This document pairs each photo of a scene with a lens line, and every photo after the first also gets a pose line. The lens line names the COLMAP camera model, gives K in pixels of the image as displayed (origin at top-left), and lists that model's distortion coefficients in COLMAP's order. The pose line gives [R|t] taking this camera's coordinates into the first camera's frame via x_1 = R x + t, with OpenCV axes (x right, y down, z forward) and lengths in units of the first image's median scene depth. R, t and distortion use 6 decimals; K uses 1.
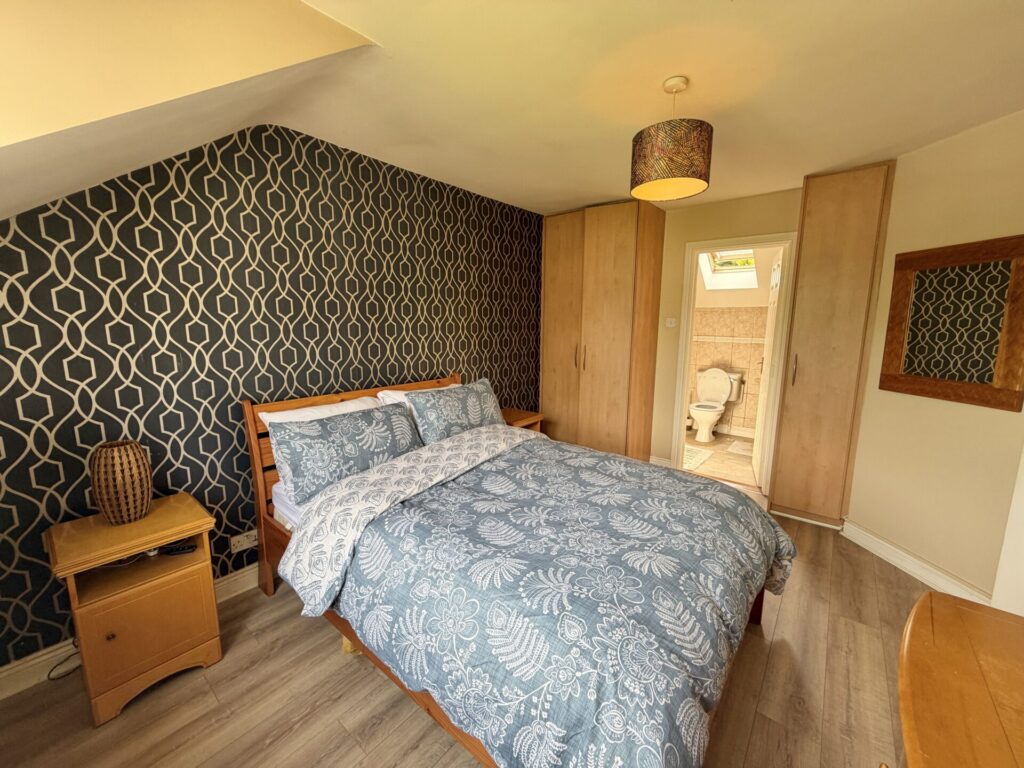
lens RADIAL K [[410.0, 0, 514.7], [0, 410.0, 380.9], [0, 0, 1]] dist [0.002113, 0.000062]
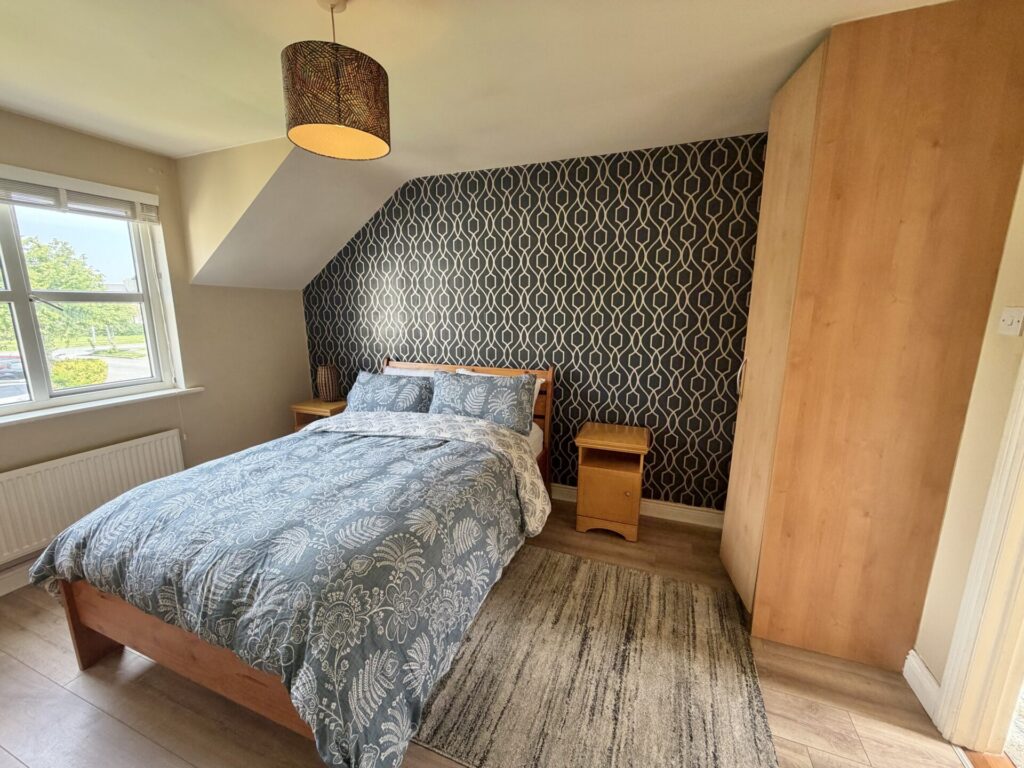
lens RADIAL K [[410.0, 0, 514.3], [0, 410.0, 387.0], [0, 0, 1]] dist [0.002113, 0.000062]
pose [[0.312868, 0.188990, -0.930804, 0.922288], [-0.138115, 0.978640, 0.152278, -0.136196], [0.939701, 0.080916, 0.332287, 0.785477]]
